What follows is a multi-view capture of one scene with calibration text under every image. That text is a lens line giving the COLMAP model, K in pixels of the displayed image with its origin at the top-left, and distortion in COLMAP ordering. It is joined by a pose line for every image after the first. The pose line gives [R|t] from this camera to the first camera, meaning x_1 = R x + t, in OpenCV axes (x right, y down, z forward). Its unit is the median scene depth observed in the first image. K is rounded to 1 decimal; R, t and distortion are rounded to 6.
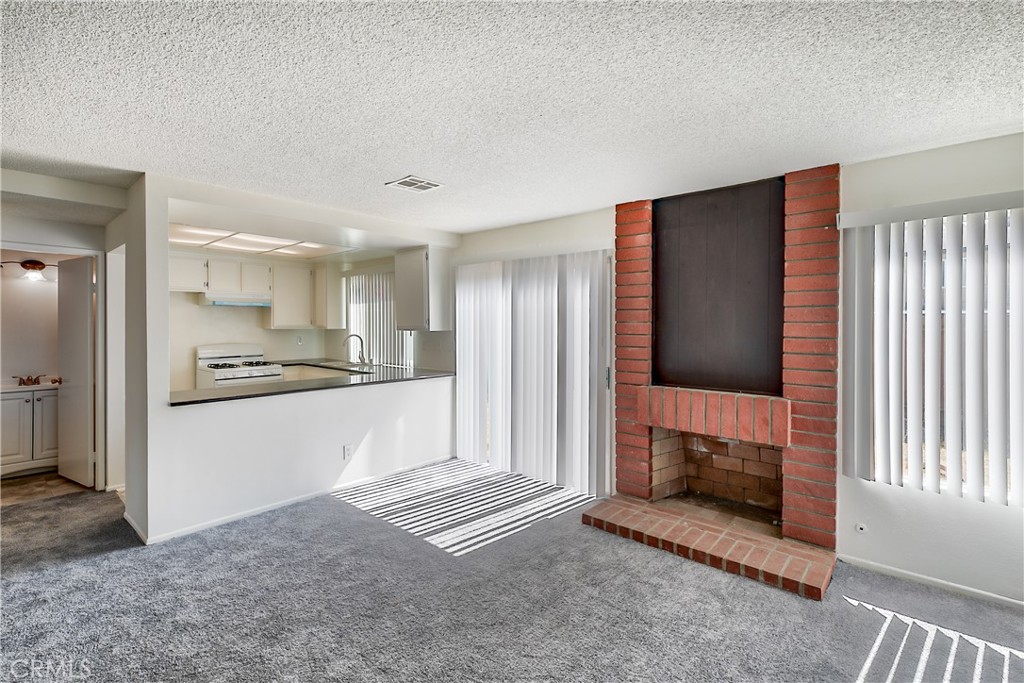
lens RADIAL K [[473.5, 0, 513.1], [0, 473.5, 321.6], [0, 0, 1]] dist [0.000016, -0.000023]
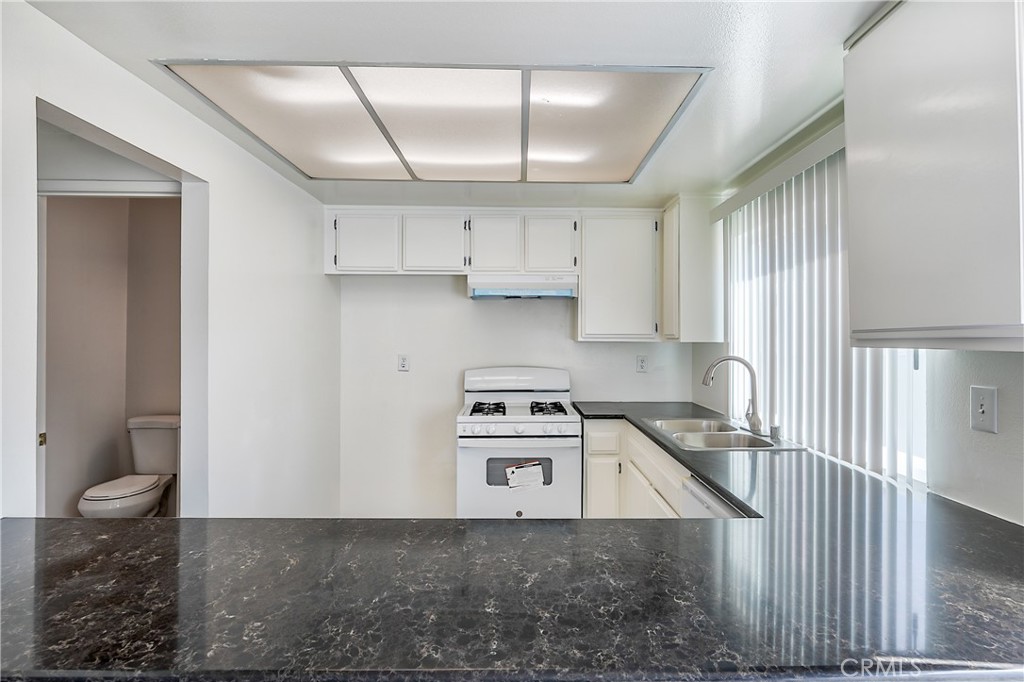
lens RADIAL K [[531.0, 0, 512.0], [0, 531.0, 341.0], [0, 0, 1]] dist [-0.000231, -0.000013]
pose [[0.664497, 0.007318, -0.747255, -0.134128], [-0.001880, 0.999965, 0.008121, 0.011622], [0.747288, -0.003991, 0.664488, 0.588528]]
